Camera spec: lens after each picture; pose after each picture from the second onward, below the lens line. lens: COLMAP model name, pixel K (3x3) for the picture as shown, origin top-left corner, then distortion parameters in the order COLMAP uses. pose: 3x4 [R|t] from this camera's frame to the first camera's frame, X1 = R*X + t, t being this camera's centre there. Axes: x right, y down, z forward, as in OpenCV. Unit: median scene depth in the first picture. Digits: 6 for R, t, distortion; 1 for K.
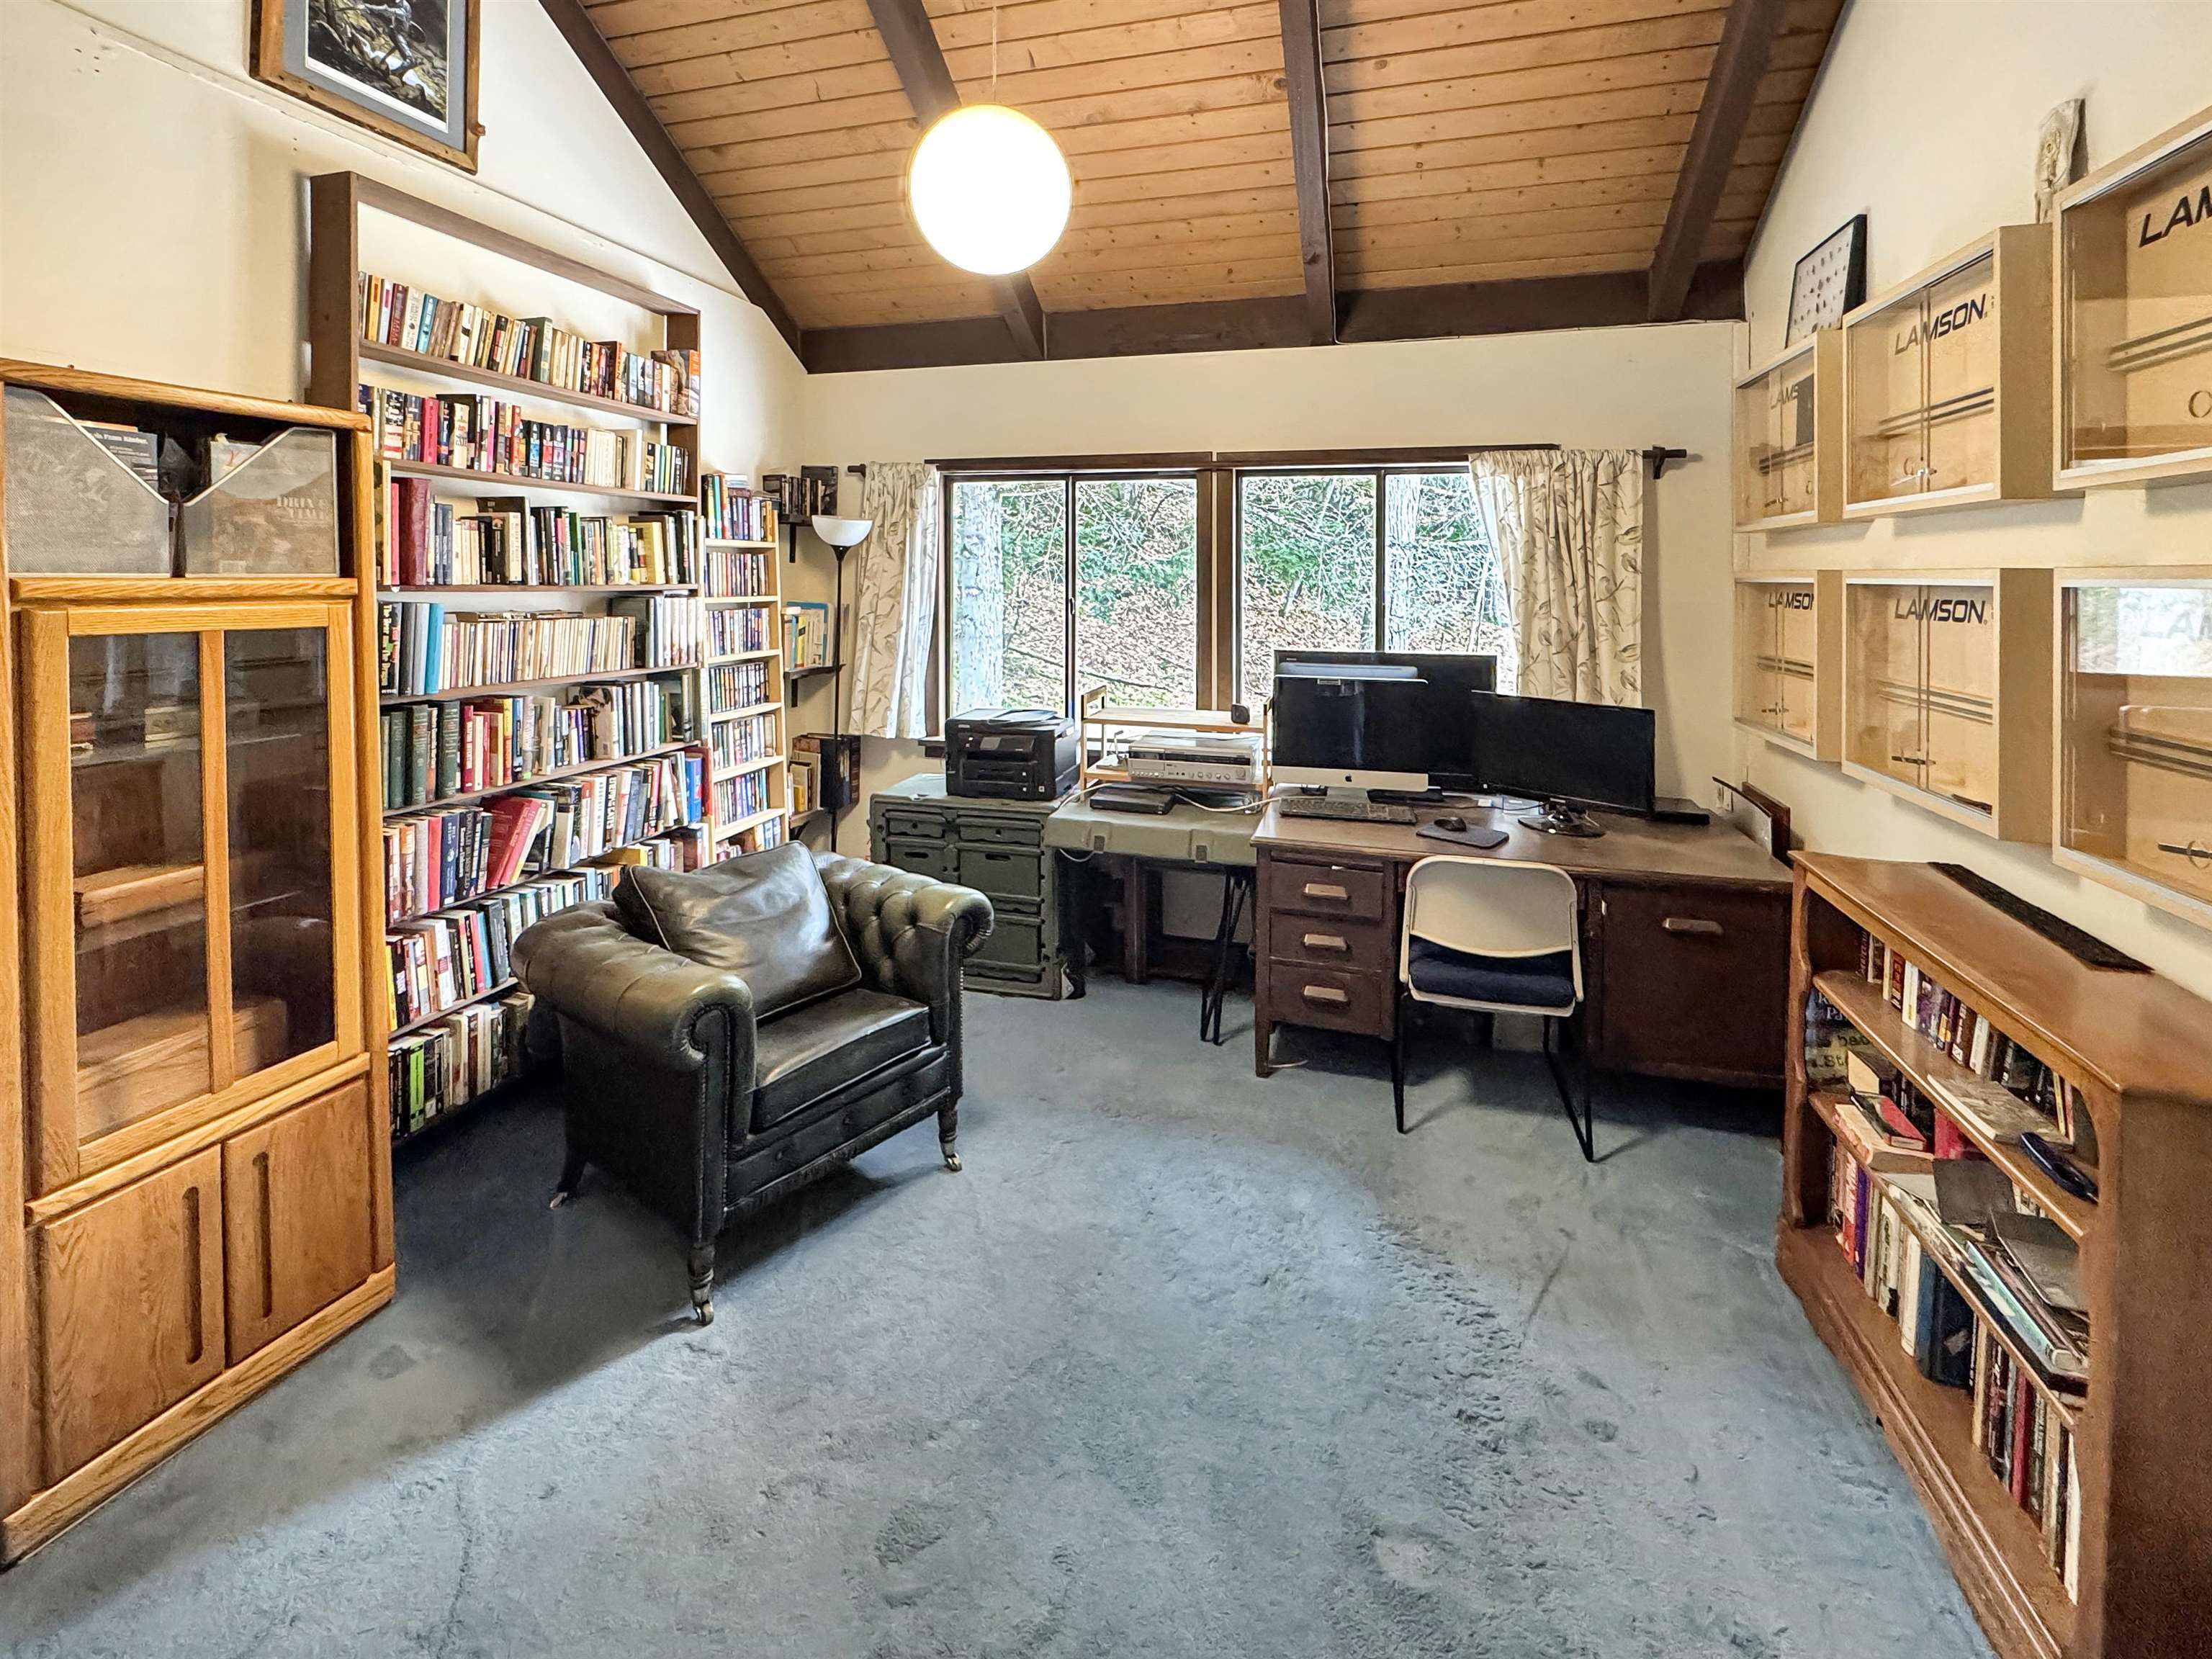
lens RADIAL K [[955.2, 0, 1110.7], [0, 955.2, 702.1], [0, 0, 1]] dist [-0.000565, -0.000214]
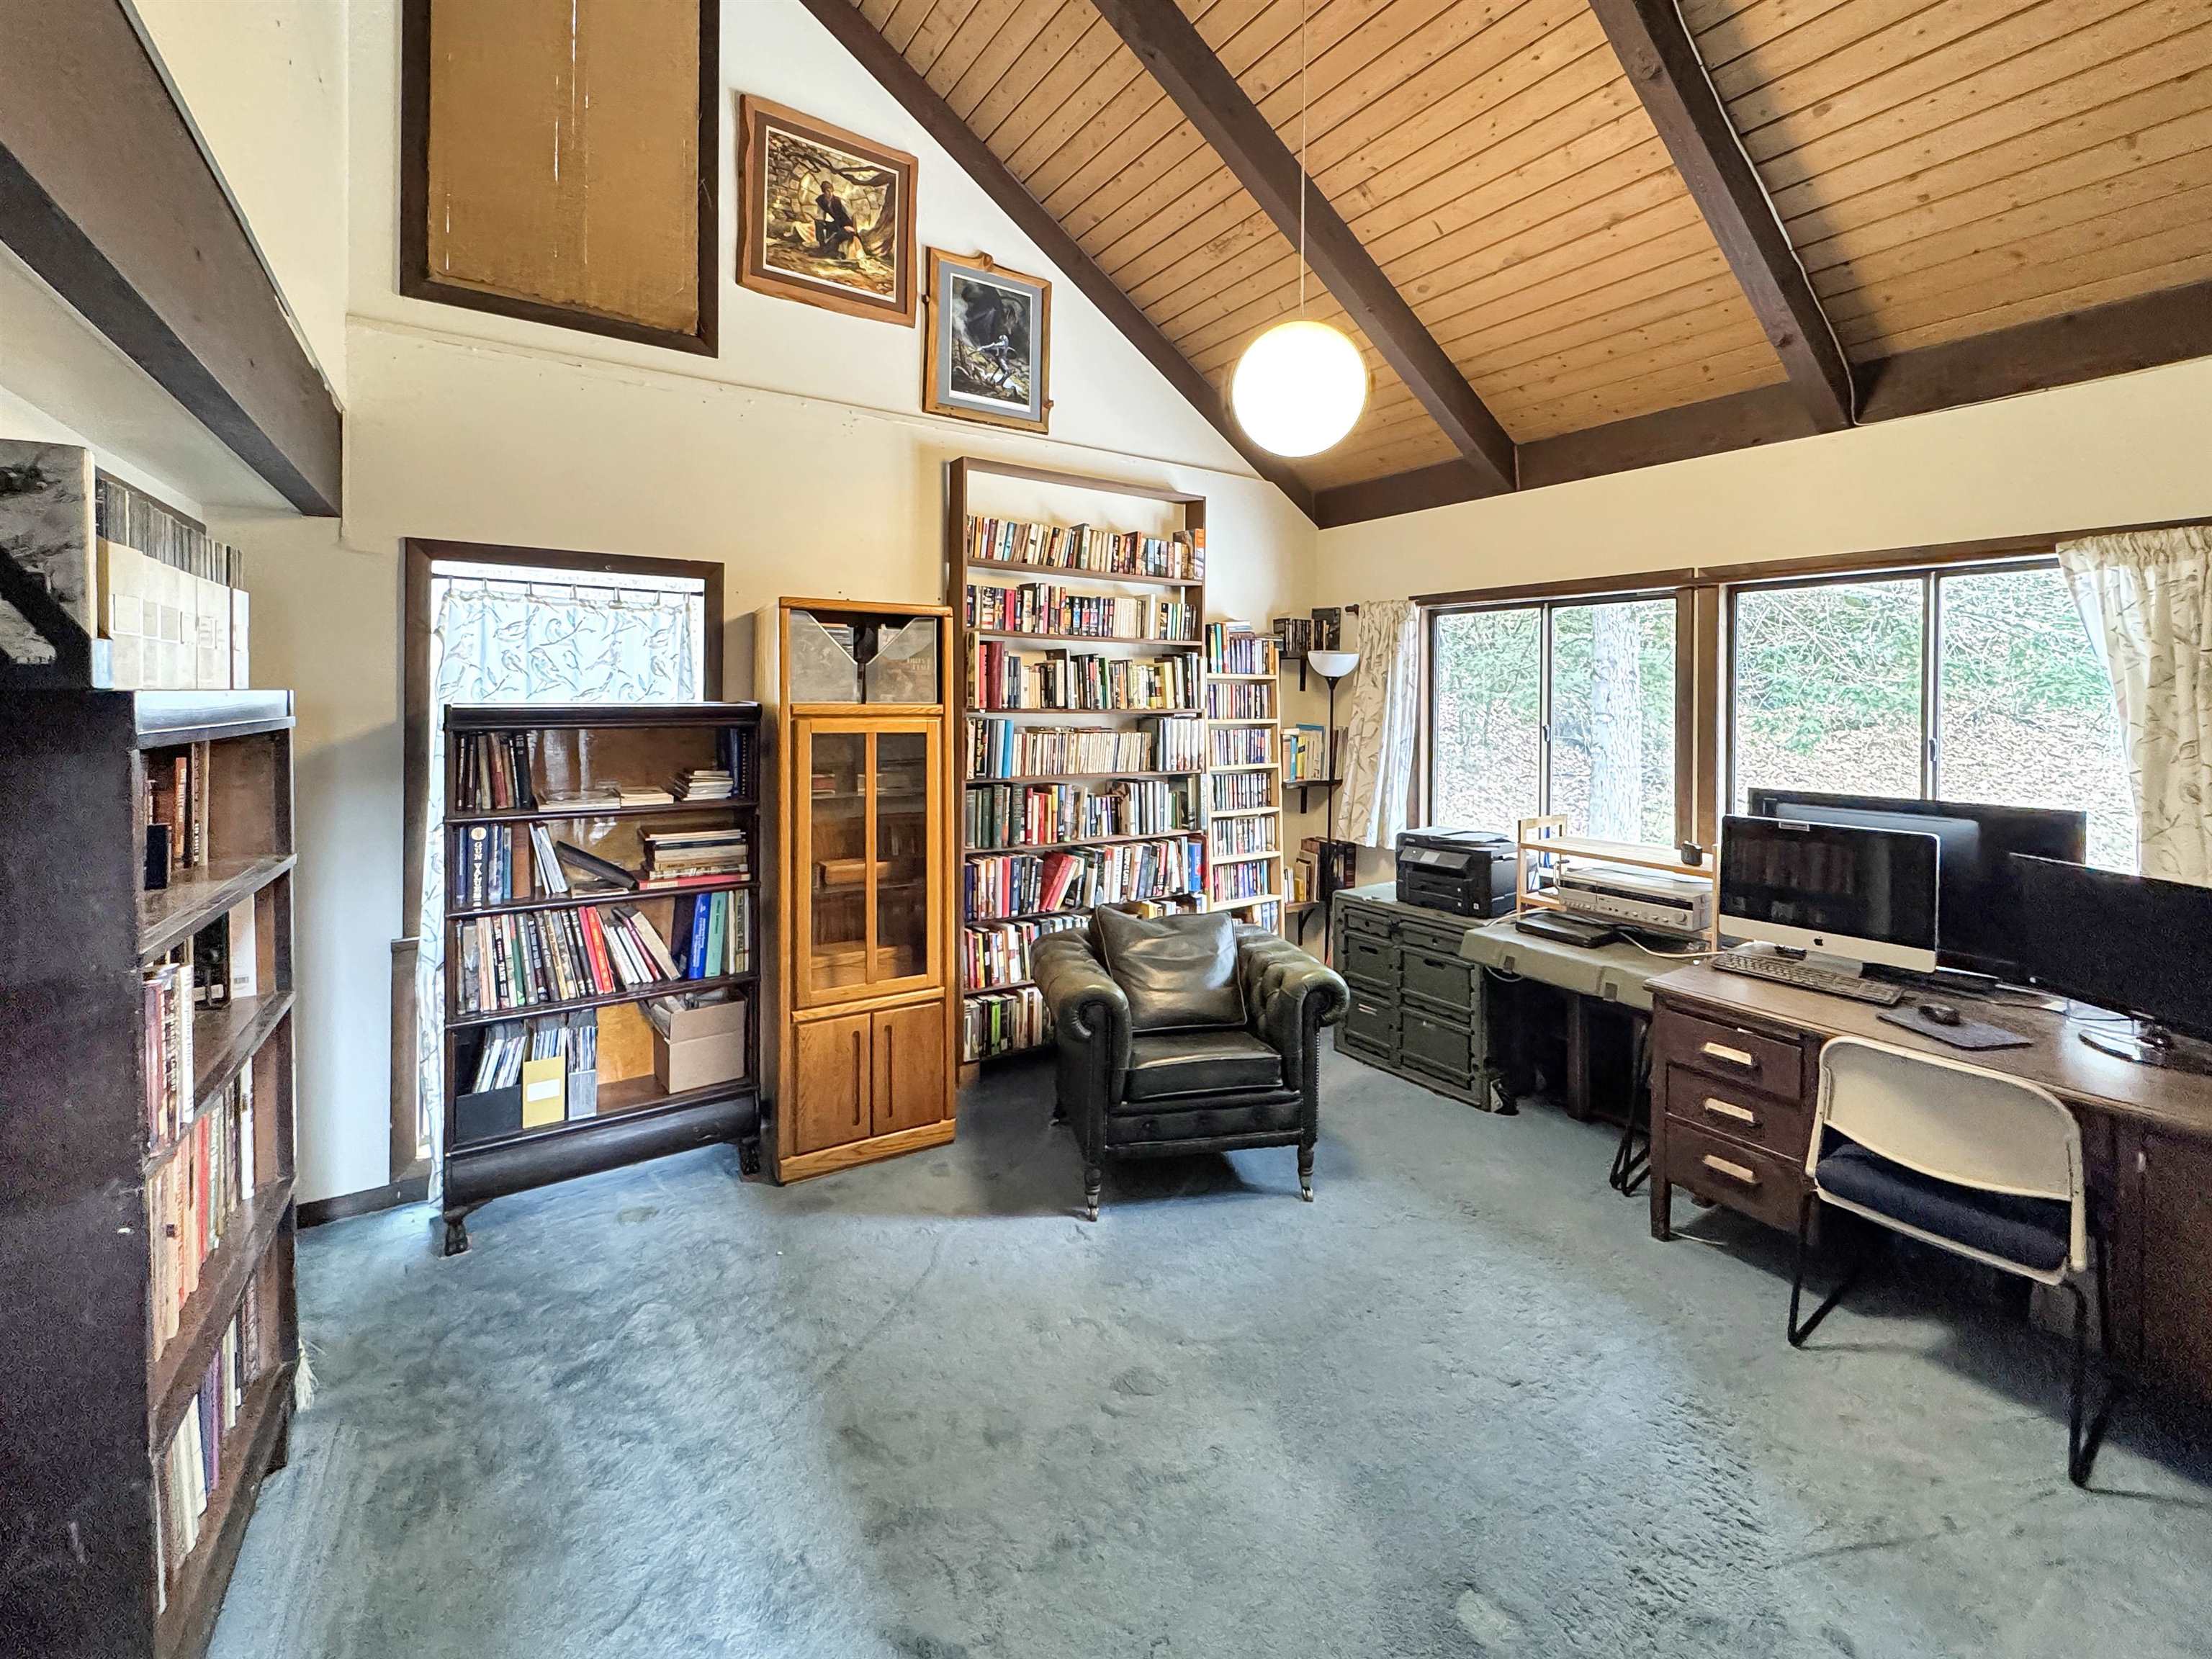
lens RADIAL K [[908.5, 0, 1118.1], [0, 908.5, 862.0], [0, 0, 1]] dist [-0.000869, -0.000003]
pose [[0.770832, 0.112229, -0.627074, 0.323082], [-0.084351, 0.993673, 0.074151, 0.001694], [0.631429, -0.004264, 0.775422, -0.035979]]
